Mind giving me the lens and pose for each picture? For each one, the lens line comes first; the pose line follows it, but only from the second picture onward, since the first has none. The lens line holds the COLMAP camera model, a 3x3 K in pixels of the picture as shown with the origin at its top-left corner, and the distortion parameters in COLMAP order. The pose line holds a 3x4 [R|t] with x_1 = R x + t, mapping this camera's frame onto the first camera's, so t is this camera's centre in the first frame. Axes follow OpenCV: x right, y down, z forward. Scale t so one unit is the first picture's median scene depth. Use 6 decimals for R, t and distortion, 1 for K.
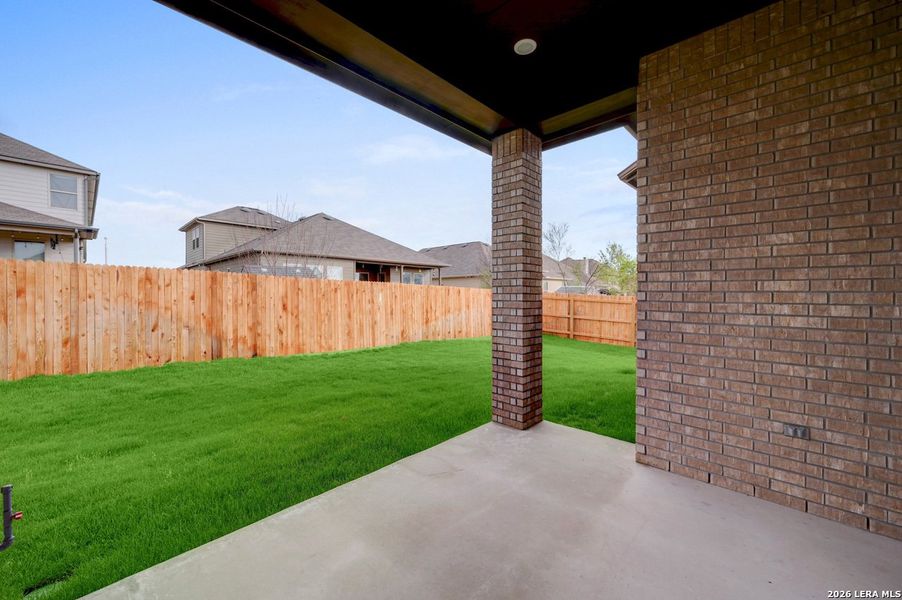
lens RADIAL K [[363.1, 0, 454.9], [0, 363.1, 297.9], [0, 0, 1]] dist [0.000463, -0.001093]
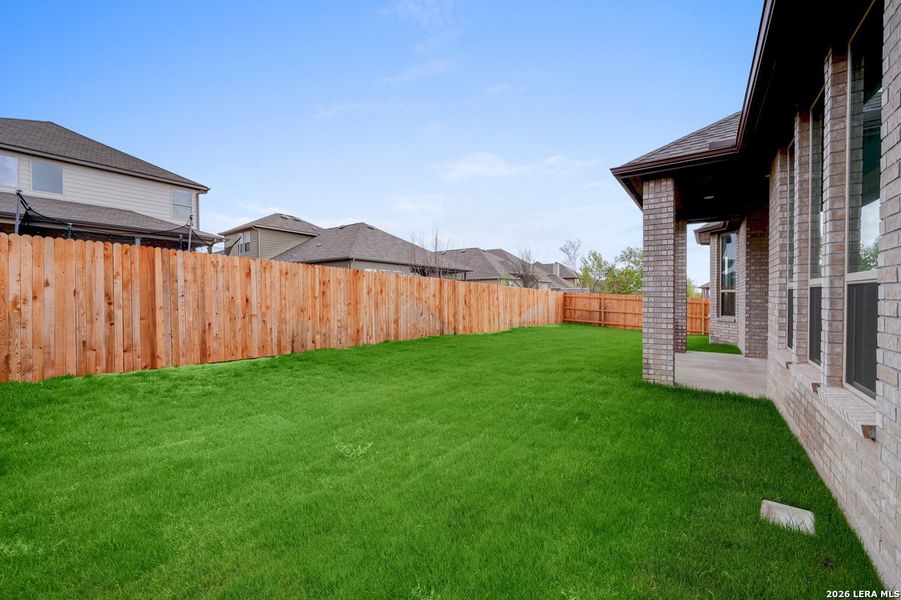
lens RADIAL K [[362.7, 0, 456.9], [0, 362.7, 296.0], [0, 0, 1]] dist [0.000463, -0.001093]
pose [[0.990454, -0.000304, 0.137844, -0.715534], [0.001336, 0.999972, -0.007395, 0.011739], [-0.137838, 0.007508, 0.990426, -0.485073]]
